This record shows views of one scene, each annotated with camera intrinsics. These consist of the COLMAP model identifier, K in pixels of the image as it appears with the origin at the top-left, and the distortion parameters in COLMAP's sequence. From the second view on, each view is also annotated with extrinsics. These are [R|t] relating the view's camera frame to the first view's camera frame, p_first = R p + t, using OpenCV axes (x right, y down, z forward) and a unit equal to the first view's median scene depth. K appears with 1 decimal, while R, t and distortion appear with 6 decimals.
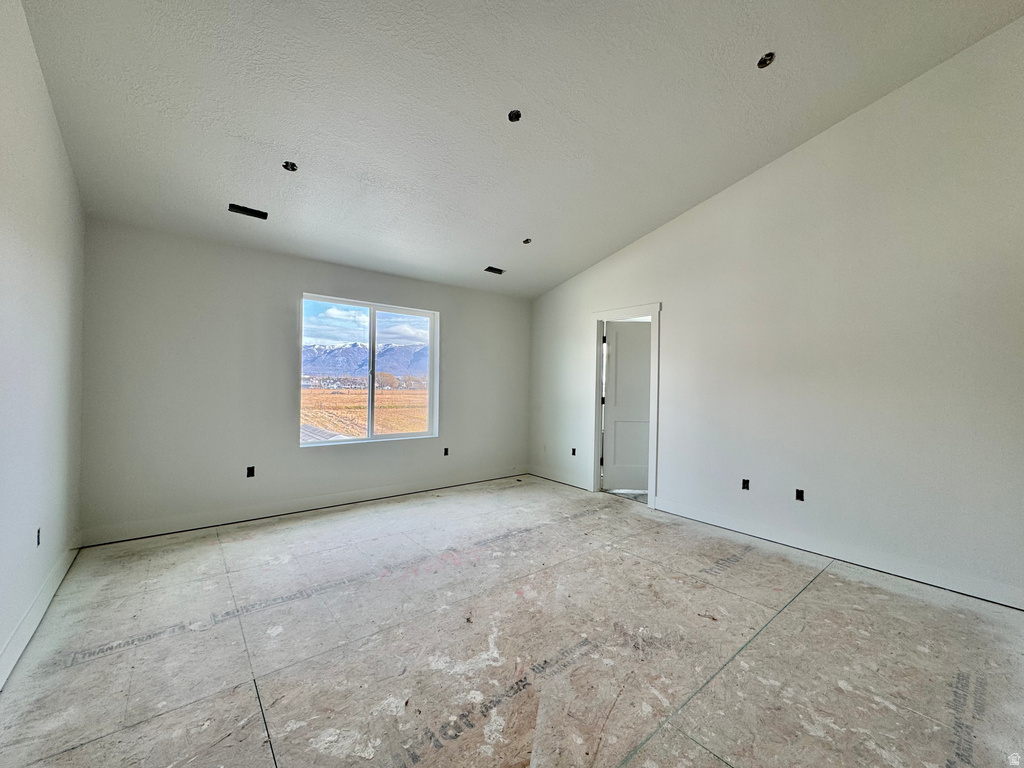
lens RADIAL K [[409.6, 0, 511.0], [0, 409.6, 385.7], [0, 0, 1]] dist [0.000433, 0.000340]
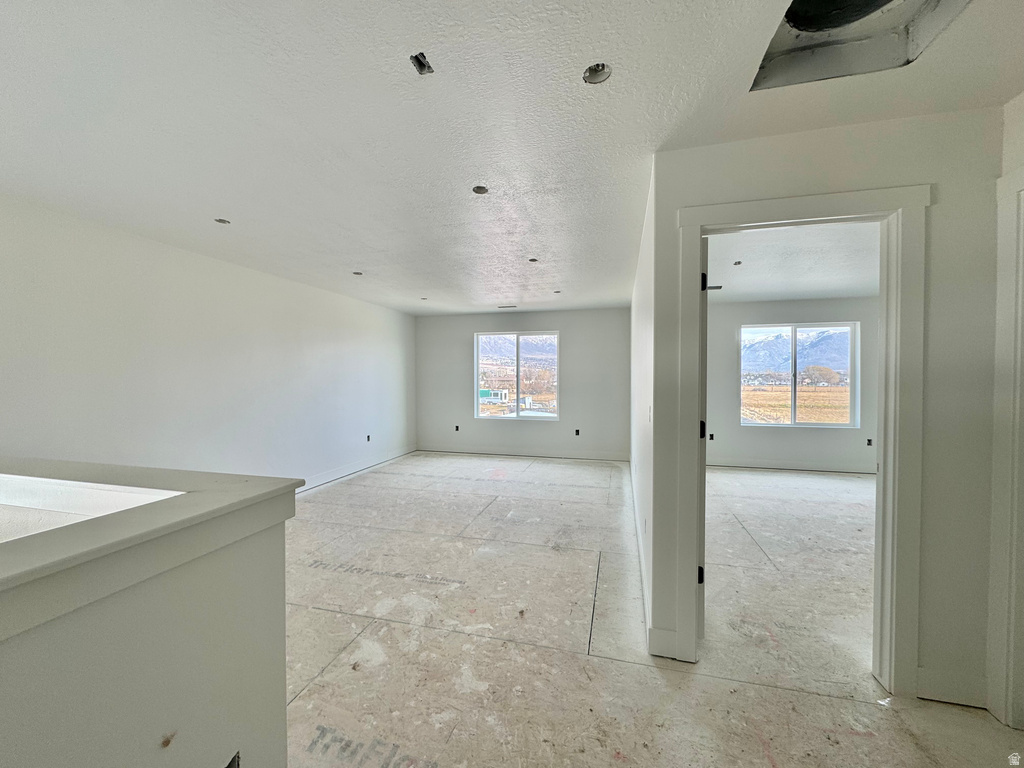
lens RADIAL K [[409.6, 0, 511.6], [0, 409.6, 383.1], [0, 0, 1]] dist [0.000433, 0.000340]
pose [[0.586847, -0.007295, -0.809665, 0.186503], [0.008735, 0.999958, -0.002678, -0.010294], [0.809651, -0.005500, 0.586886, -0.491936]]
